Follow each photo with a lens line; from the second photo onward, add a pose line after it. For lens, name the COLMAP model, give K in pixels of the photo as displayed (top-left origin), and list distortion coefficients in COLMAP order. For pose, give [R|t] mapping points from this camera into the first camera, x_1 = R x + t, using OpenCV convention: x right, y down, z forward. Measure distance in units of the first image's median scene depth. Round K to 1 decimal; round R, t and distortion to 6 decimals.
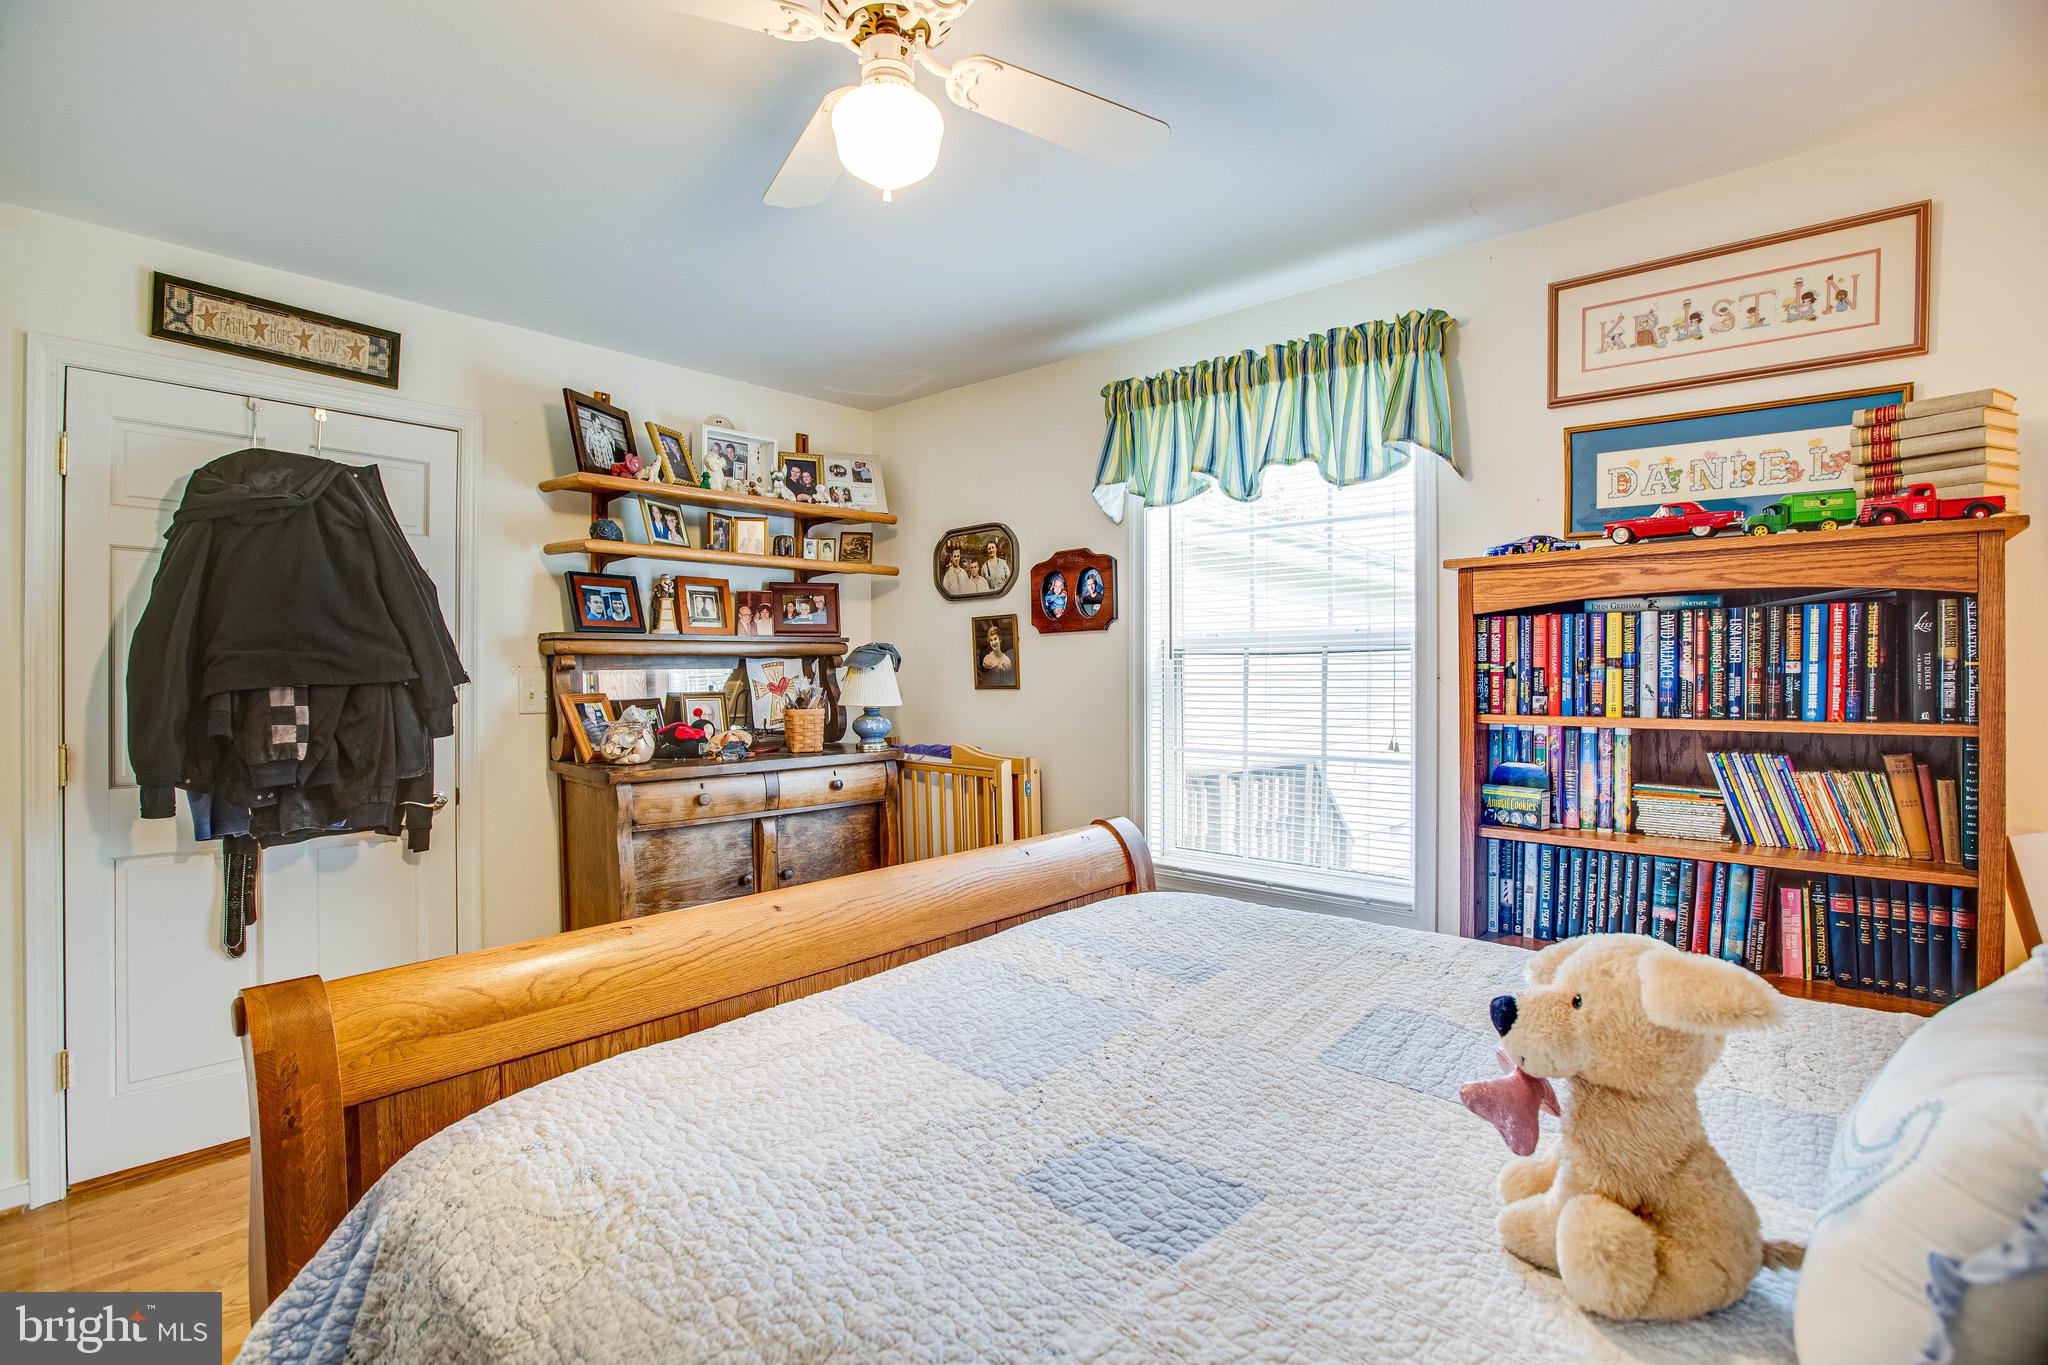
lens RADIAL K [[943.4, 0, 1020.9], [0, 943.4, 680.5], [0, 0, 1]] dist [-0.031190, 0.005079]
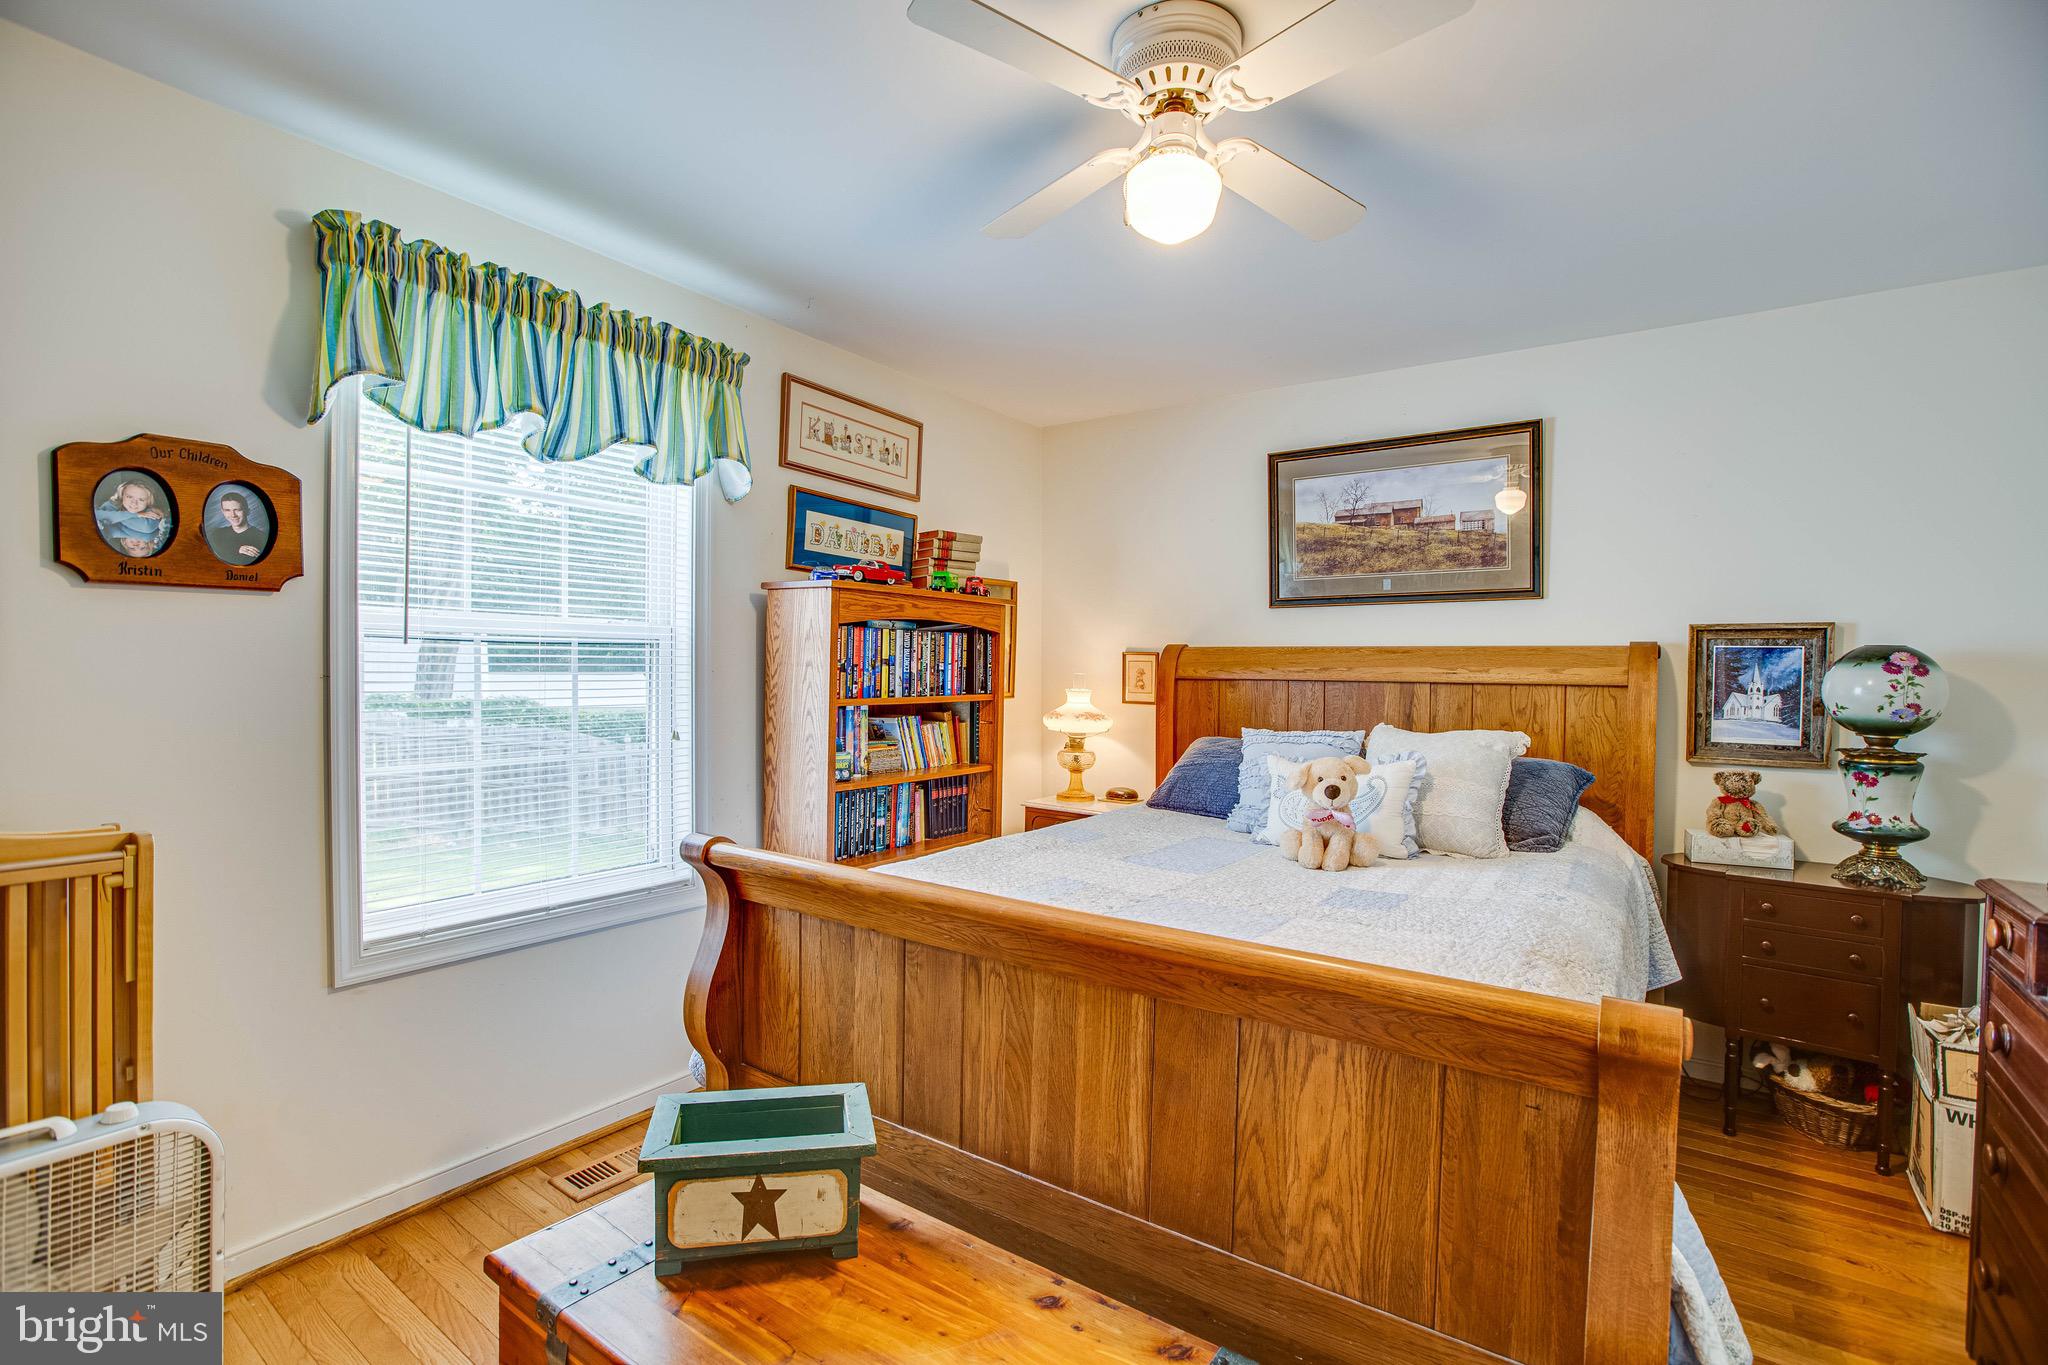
lens RADIAL K [[943.4, 0, 1017.6], [0, 943.4, 675.4], [0, 0, 1]] dist [-0.031190, 0.005079]
pose [[-0.121759, -0.001817, 0.992558, -0.920979], [-0.000076, 0.999998, 0.001821, 0.000402], [-0.992560, 0.000146, -0.121758, 0.972353]]
